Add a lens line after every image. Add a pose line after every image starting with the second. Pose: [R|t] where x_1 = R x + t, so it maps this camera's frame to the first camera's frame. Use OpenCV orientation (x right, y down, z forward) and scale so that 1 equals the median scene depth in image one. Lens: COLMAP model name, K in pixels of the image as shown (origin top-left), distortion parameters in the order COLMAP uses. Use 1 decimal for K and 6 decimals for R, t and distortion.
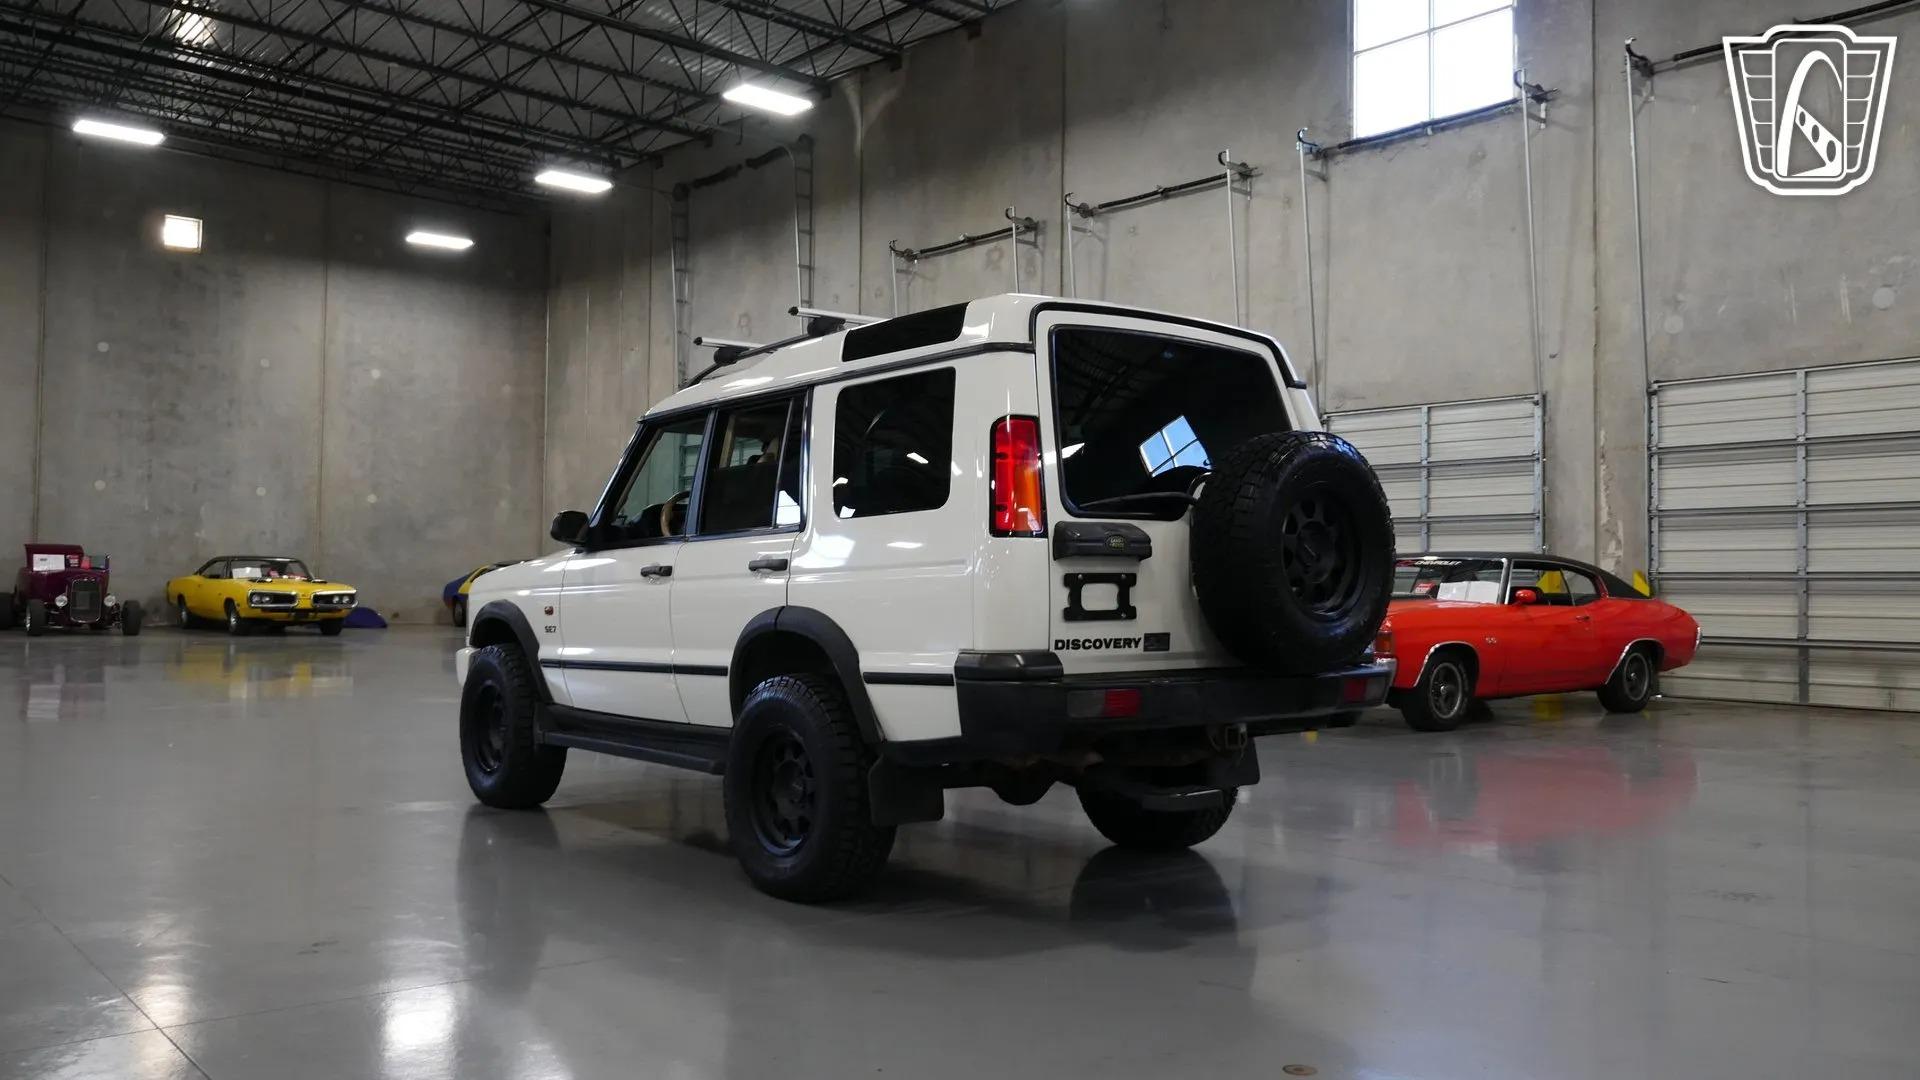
lens RADIAL K [[1556.3, 0, 956.5], [0, 1556.3, 524.4], [0, 0, 1]] dist [0.001295, -0.000860]
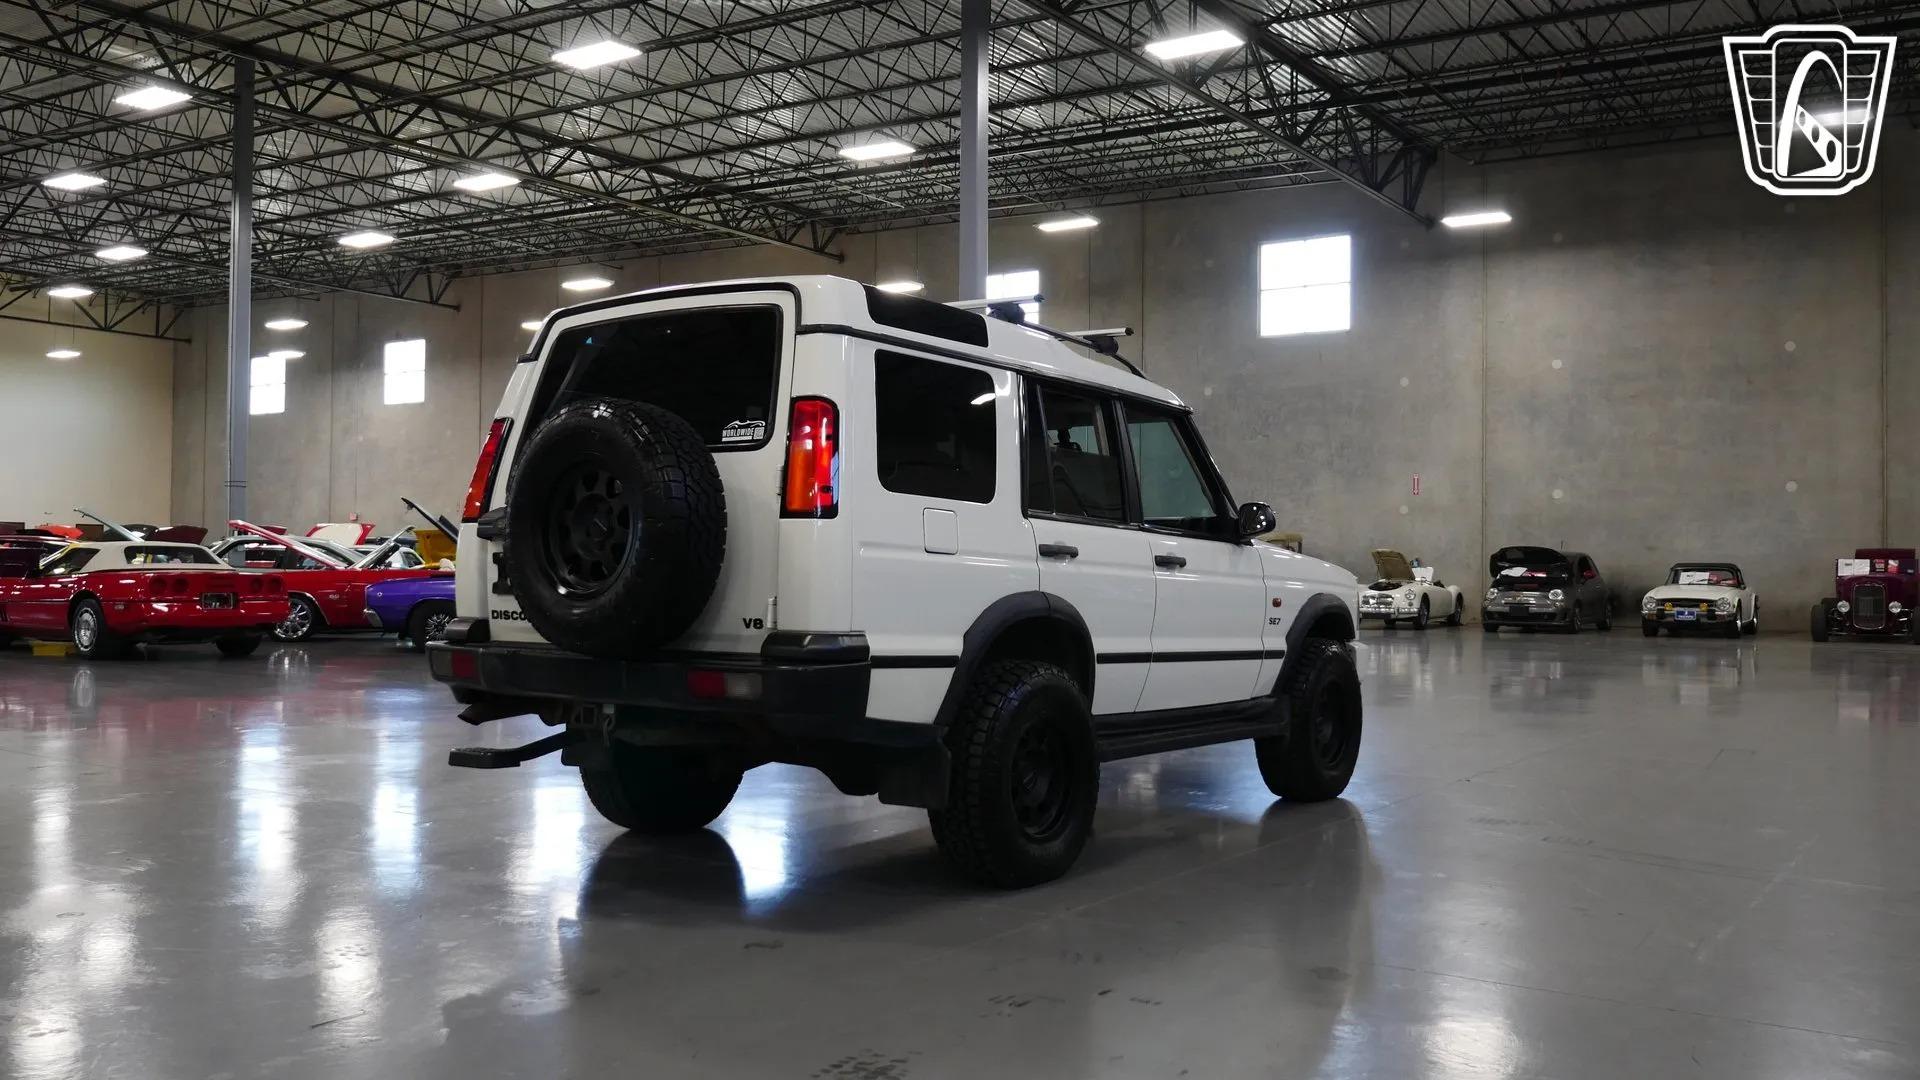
lens RADIAL K [[1606.4, 0, 958.6], [0, 1606.4, 523.5], [0, 0, 1]] dist [0.002261, -0.008418]
pose [[0.271452, -0.035271, -0.961805, 0.876849], [0.027170, 0.999211, -0.028975, 0.036060], [0.962068, -0.018267, 0.272196, 0.677731]]
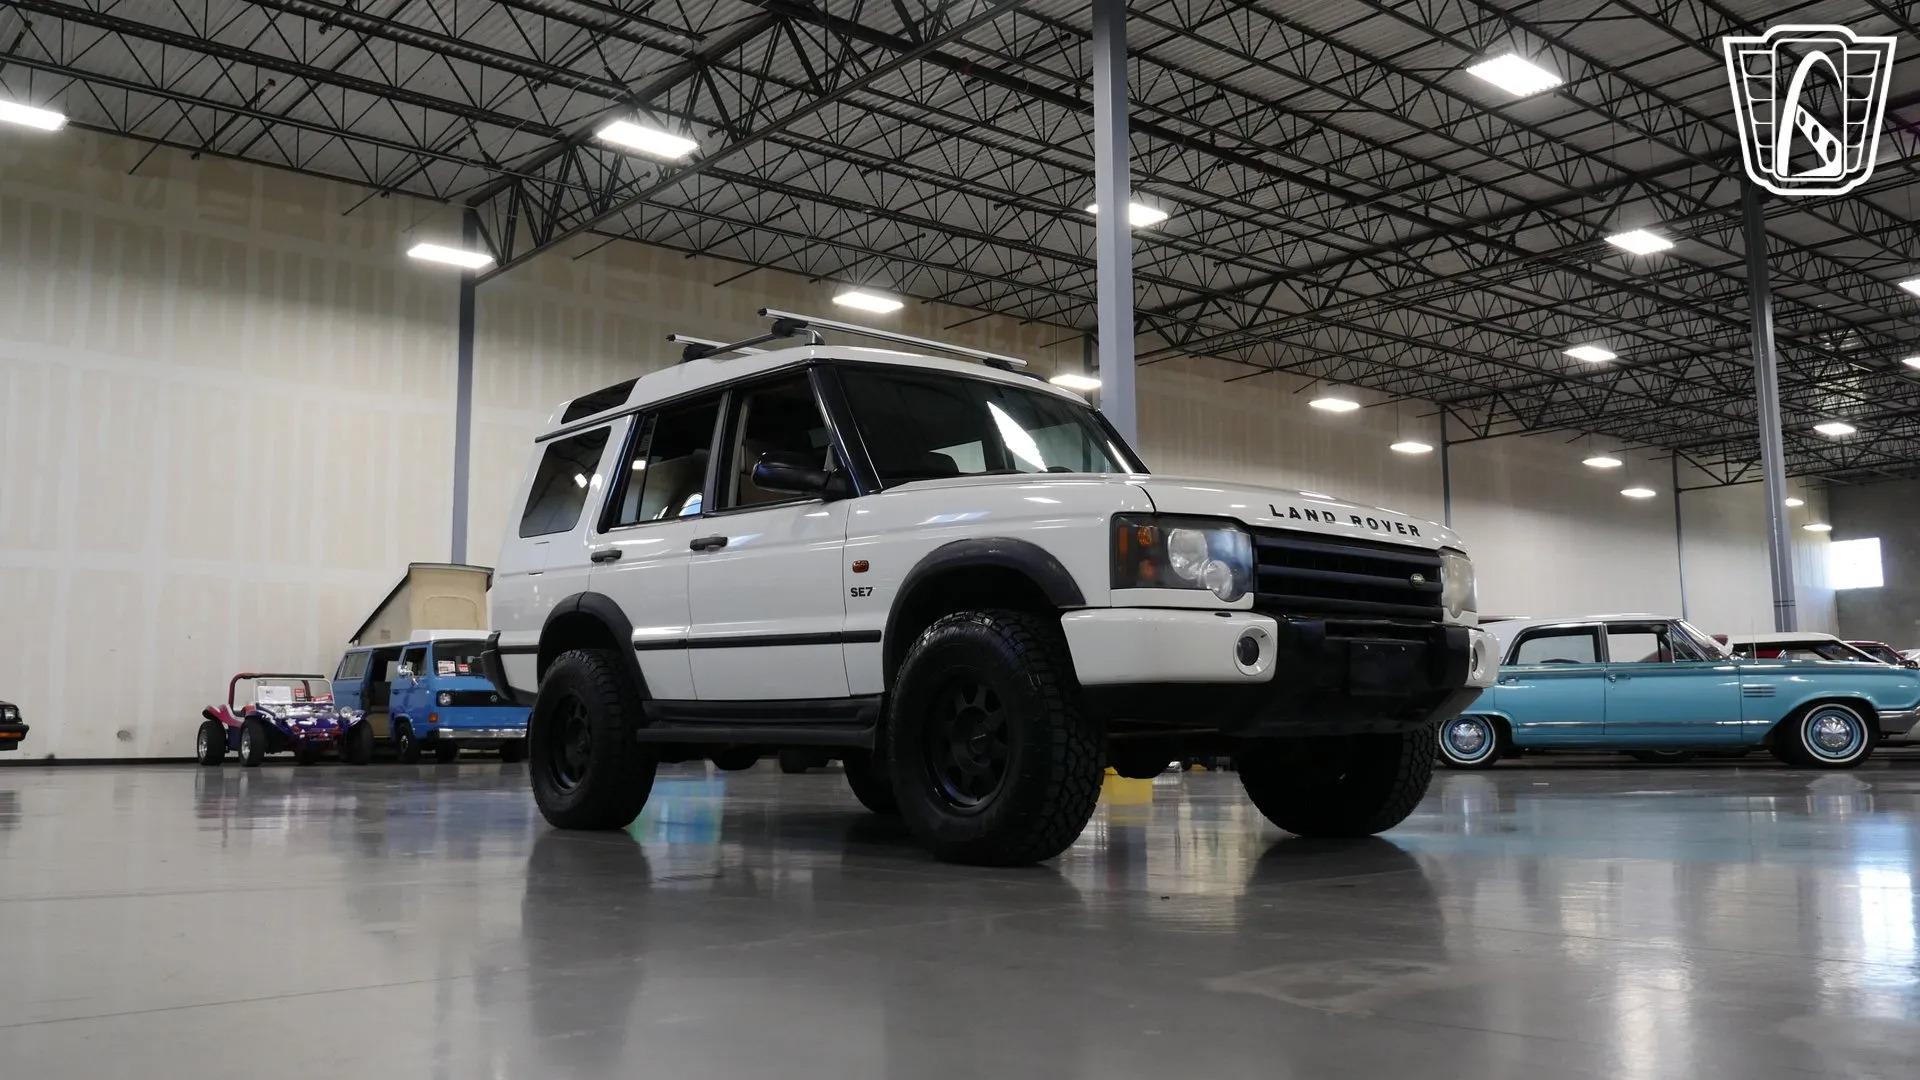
lens RADIAL K [[1549.5, 0, 957.0], [0, 1549.5, 525.6], [0, 0, 1]] dist [0.000928, -0.001726]
pose [[-0.999820, -0.005641, -0.018125, -0.089614], [-0.002505, 0.985682, -0.168596, 0.166564], [0.018817, -0.168520, -0.985519, 1.878210]]
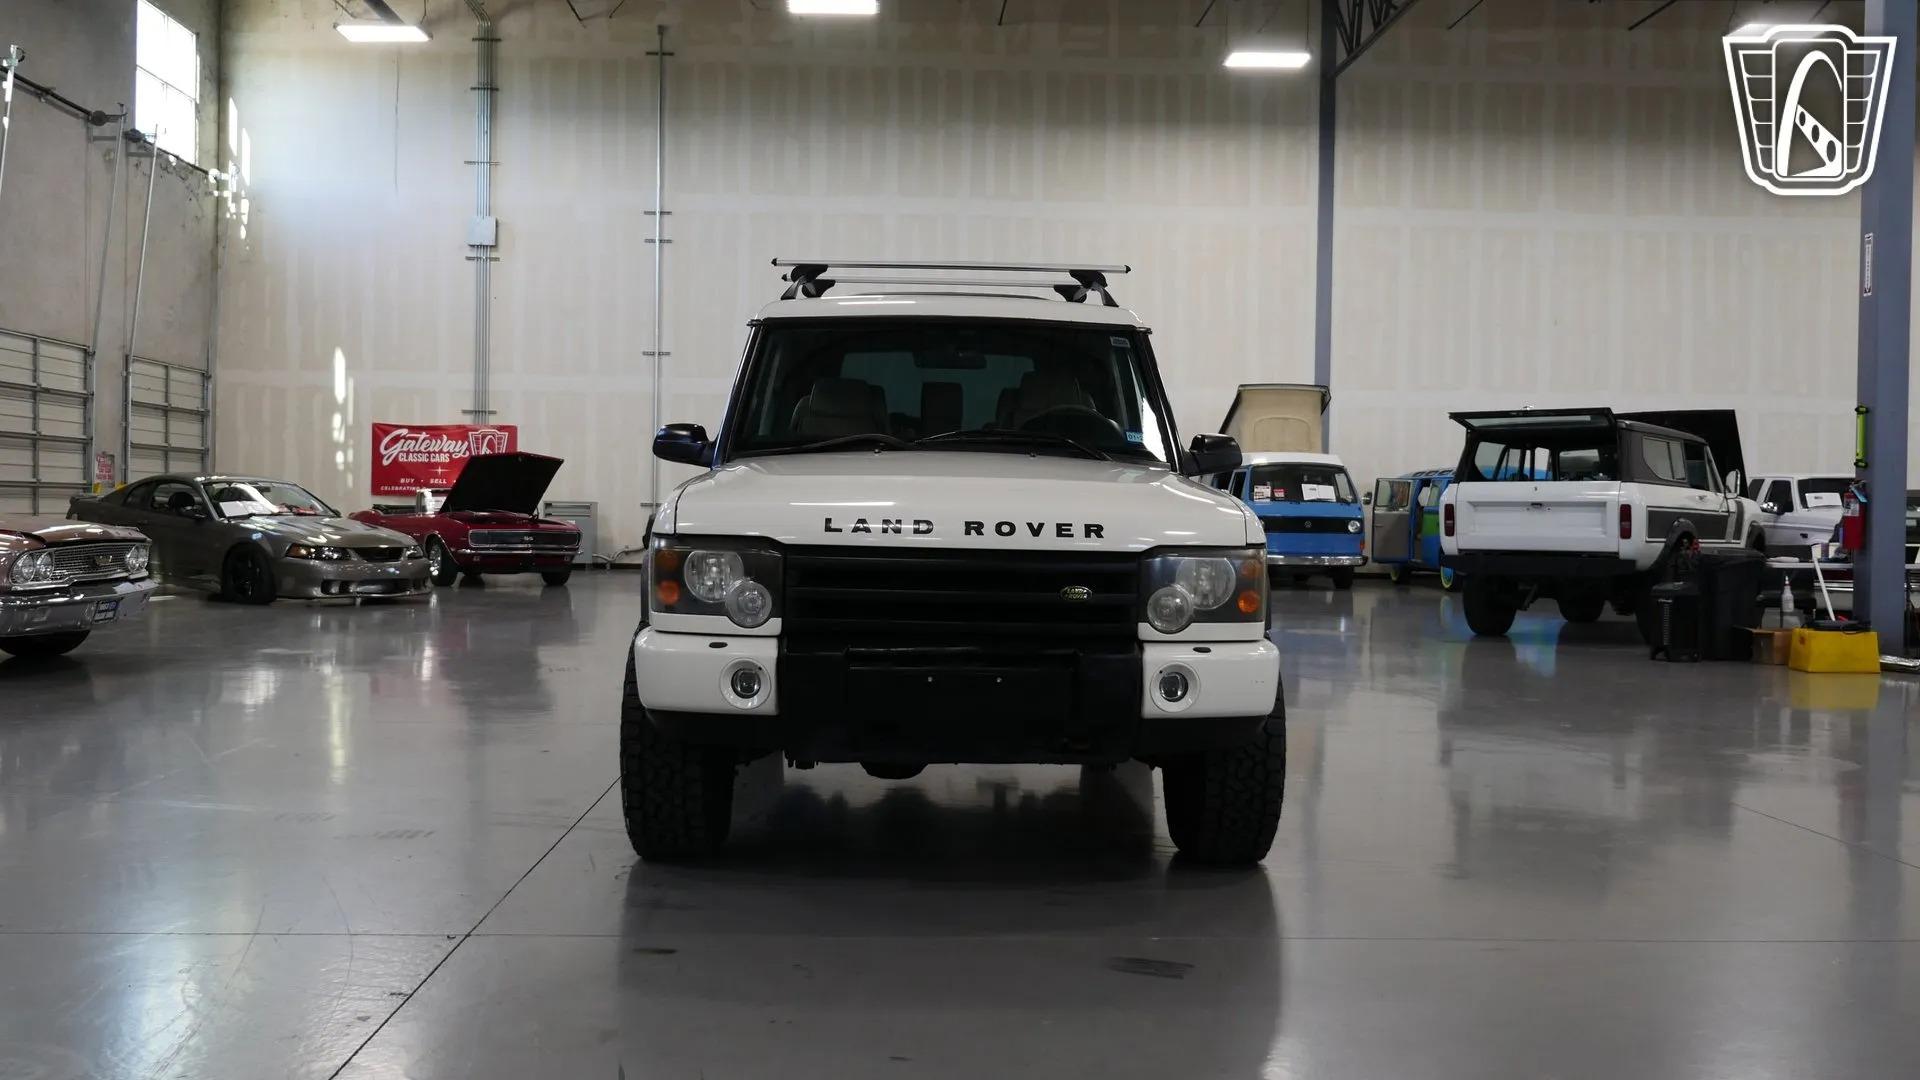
lens RADIAL K [[1654.0, 0, 957.3], [0, 1654.0, 537.5], [0, 0, 1]] dist [0.012445, 0.004631]
pose [[-0.795894, -0.032331, 0.604572, -0.651671], [-0.045265, 0.998956, -0.006168, 0.057494], [-0.603741, -0.032275, -0.796527, 1.715495]]
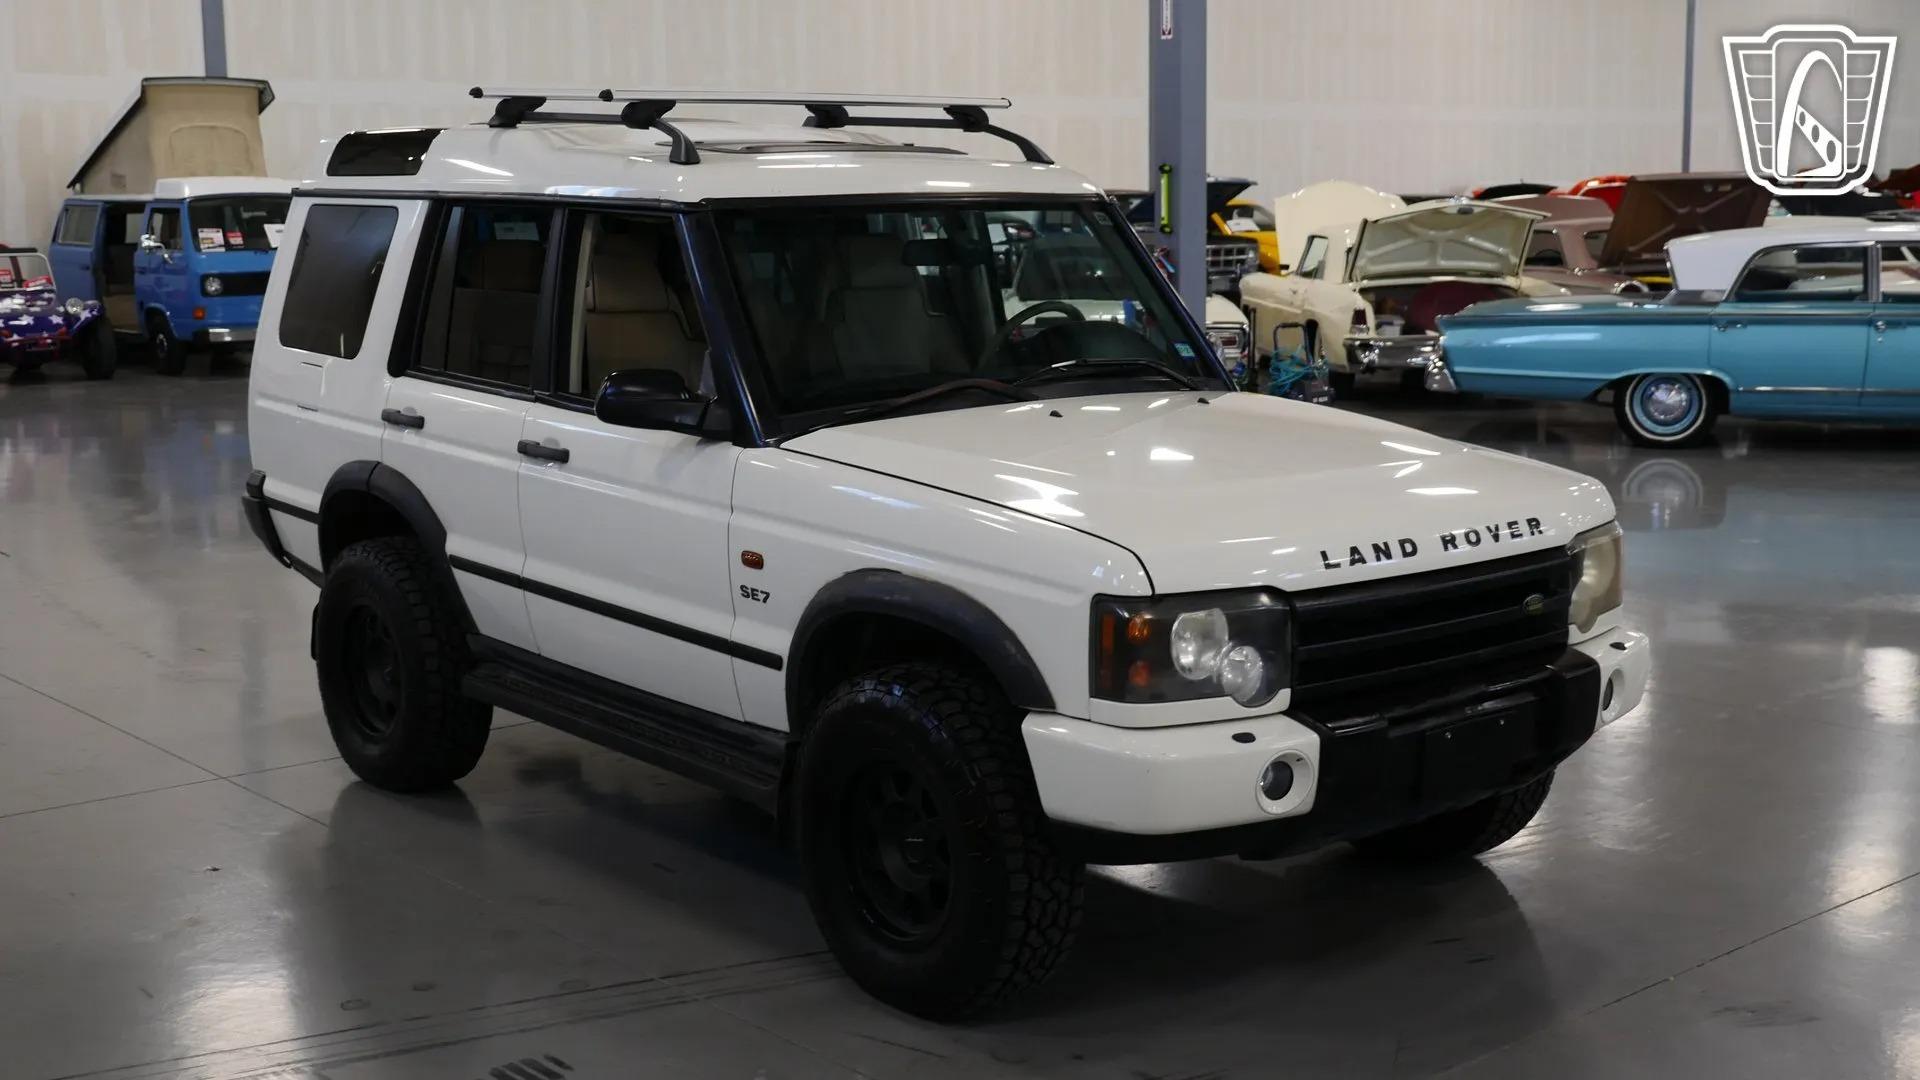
lens RADIAL K [[2242.5, 0, 955.5], [0, 2242.5, 523.9], [0, 0, 1]] dist [-0.004264, -0.002340]
pose [[-0.999905, 0.003894, -0.013244, -0.115501], [0.002394, 0.993770, 0.111429, -0.033210], [0.013596, 0.111387, -0.993684, 1.898033]]
